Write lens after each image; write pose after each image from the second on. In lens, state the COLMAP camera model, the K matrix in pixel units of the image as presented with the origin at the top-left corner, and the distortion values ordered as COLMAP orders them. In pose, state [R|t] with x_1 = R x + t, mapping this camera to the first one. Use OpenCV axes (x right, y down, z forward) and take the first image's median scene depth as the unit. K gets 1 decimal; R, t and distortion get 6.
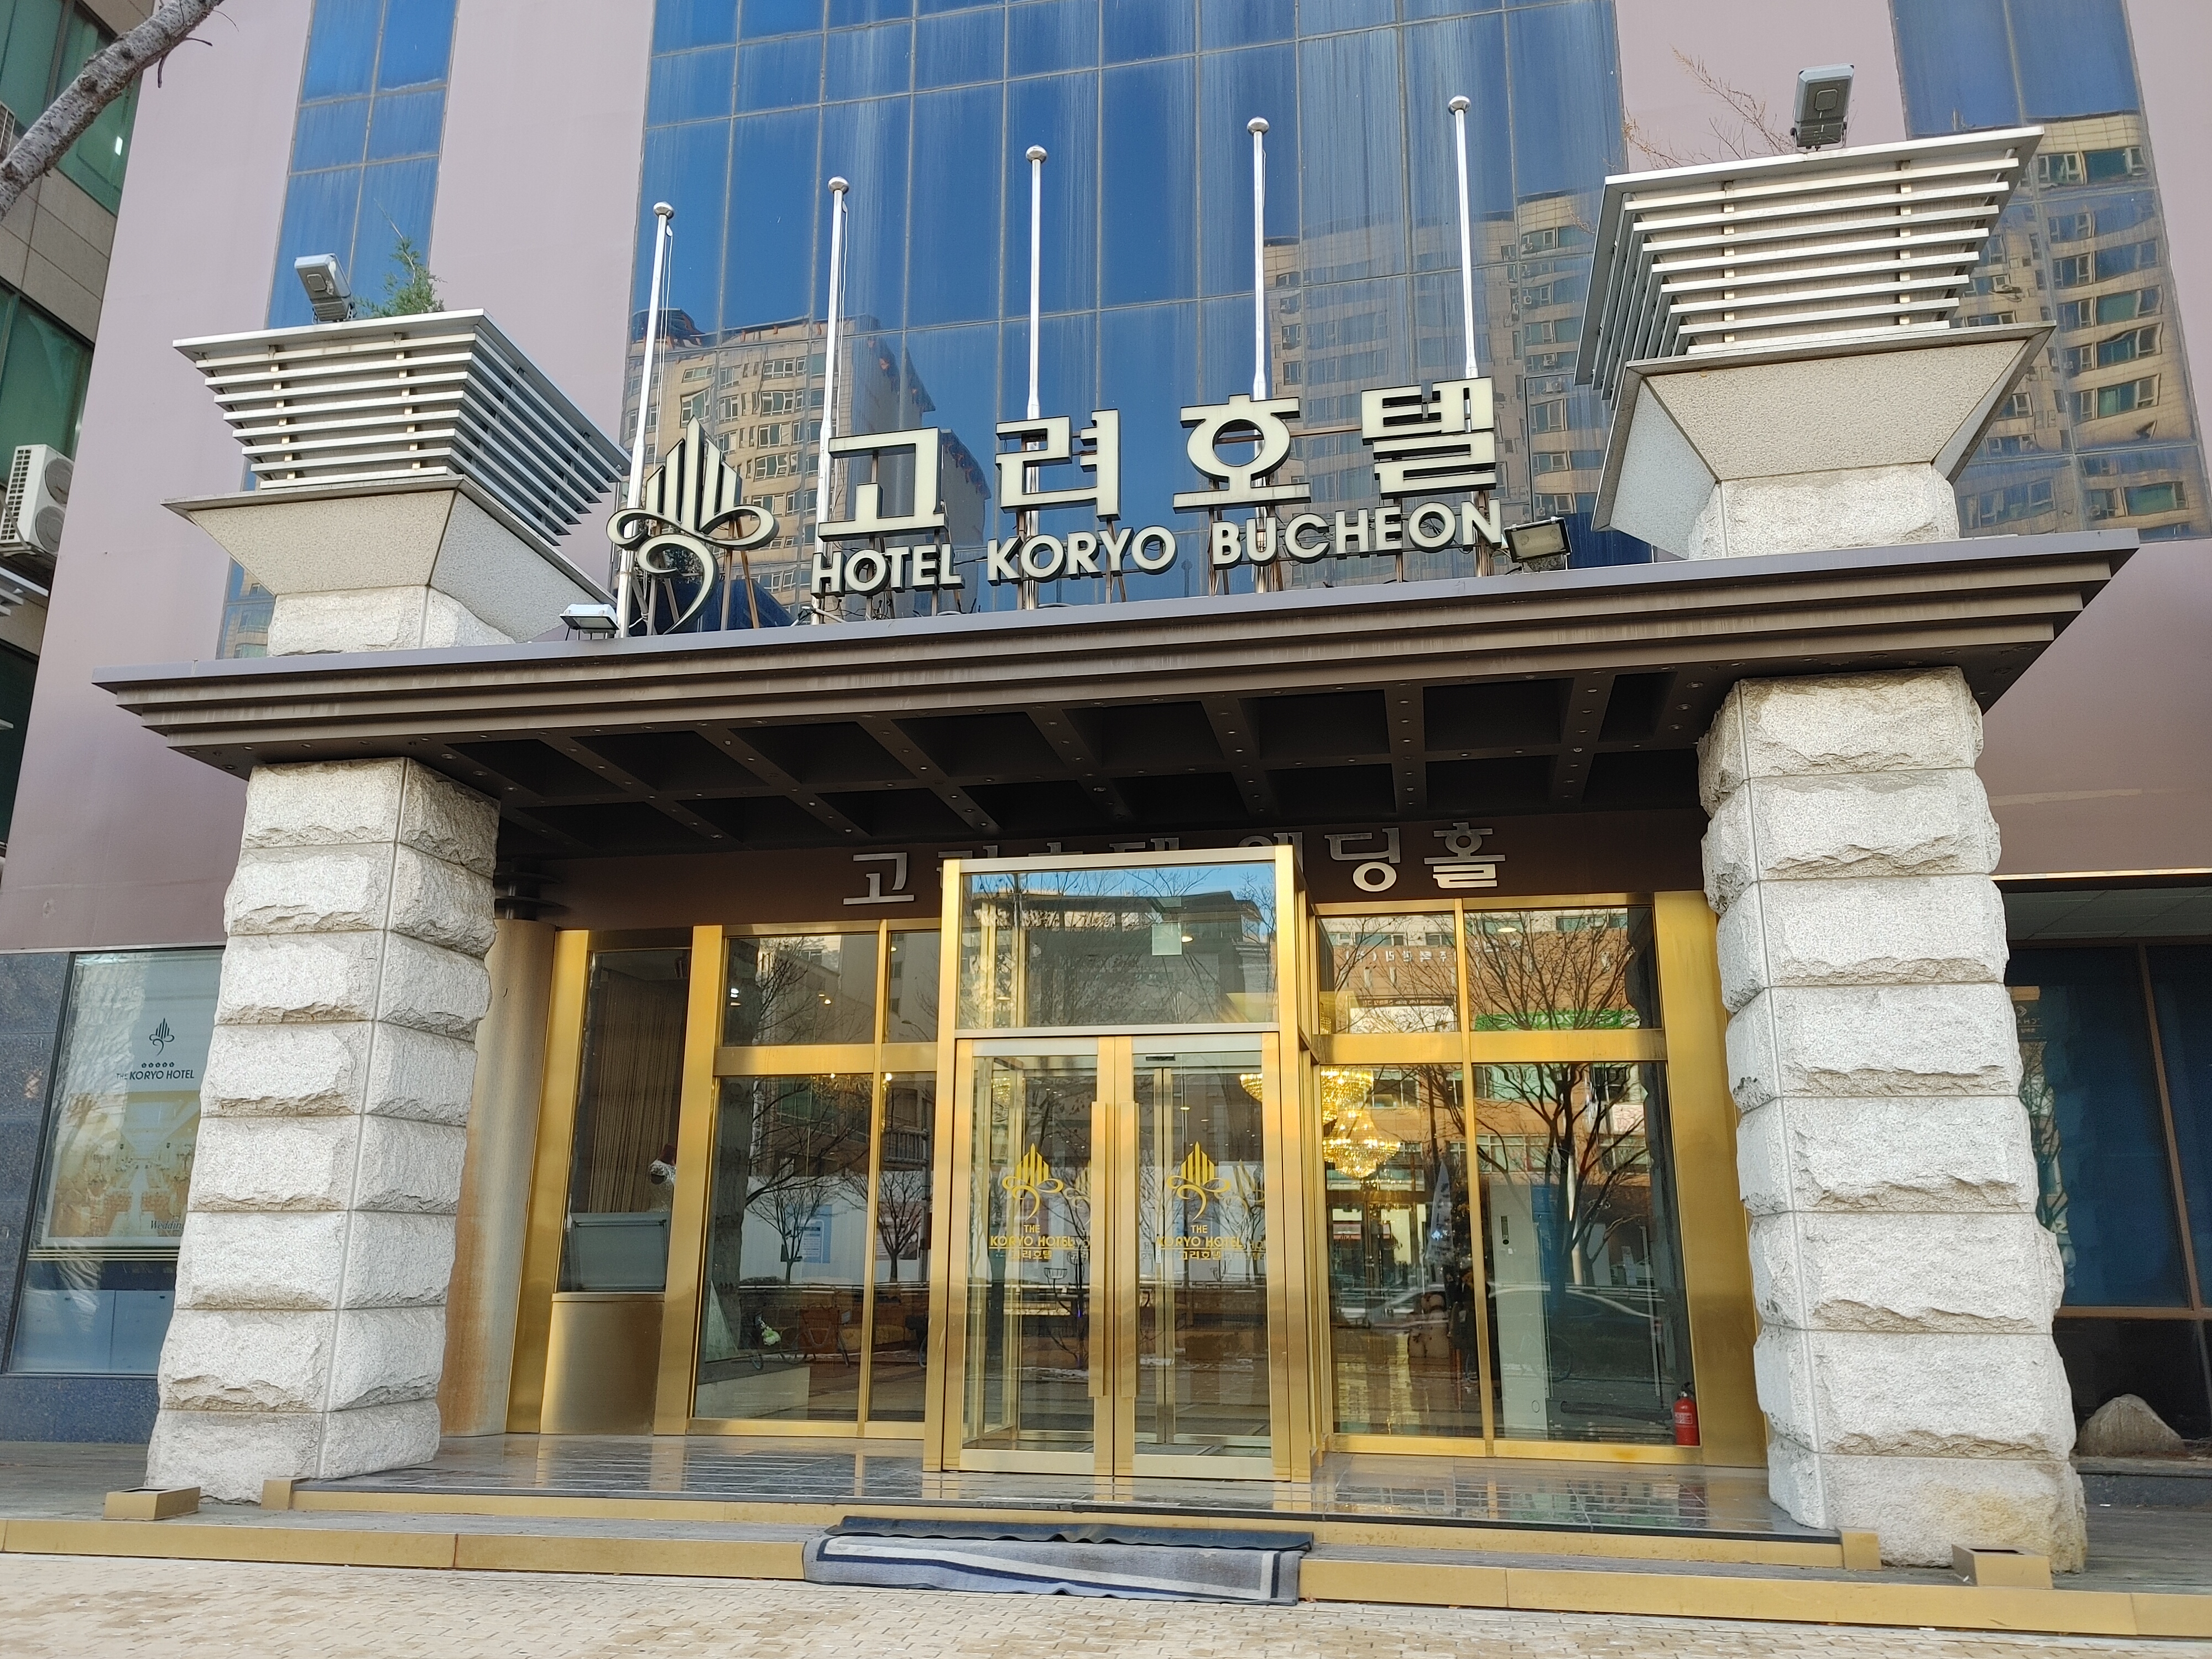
lens RADIAL K [[1677.4, 0, 1106.0], [0, 1677.4, 829.5], [0, 0, 1]] dist [0.123460, -0.134158]
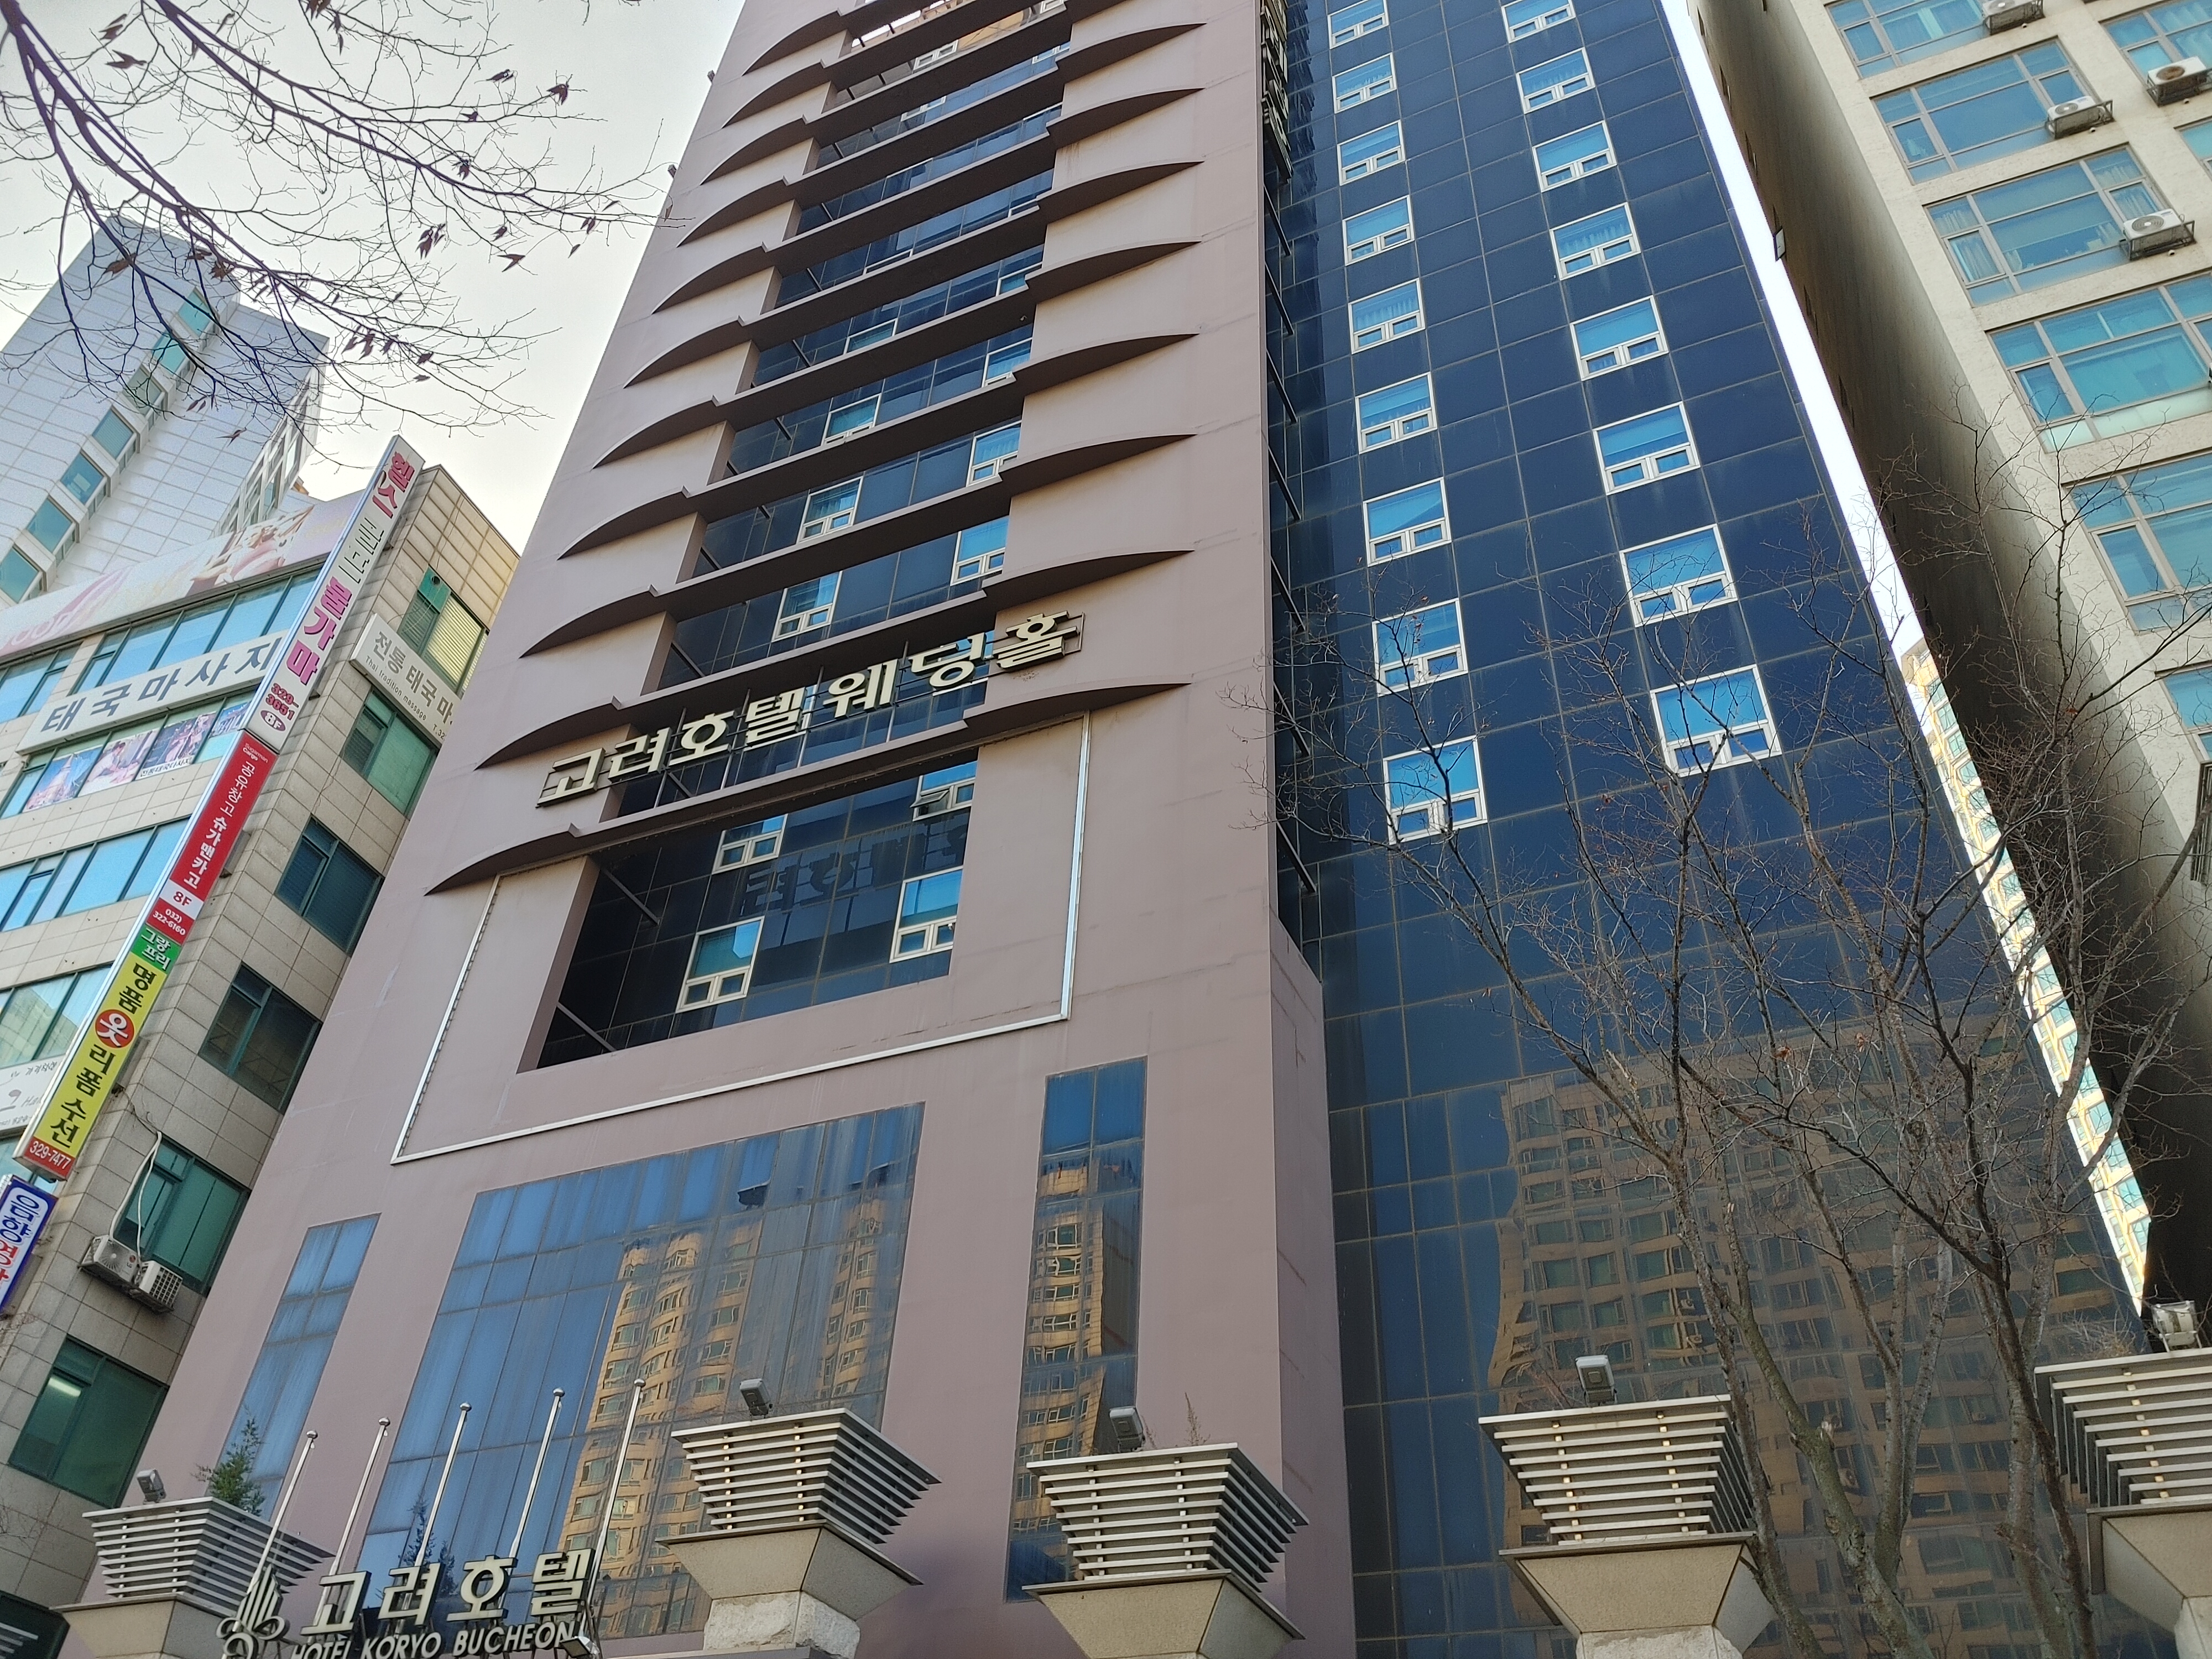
lens RADIAL K [[1677.4, 0, 1106.0], [0, 1677.4, 829.5], [0, 0, 1]] dist [0.123460, -0.134158]
pose [[0.975896, -0.106442, -0.190519, 1.264457], [0.013181, 0.900145, -0.435390, -0.140656], [0.217839, 0.422384, 0.879851, -0.963921]]
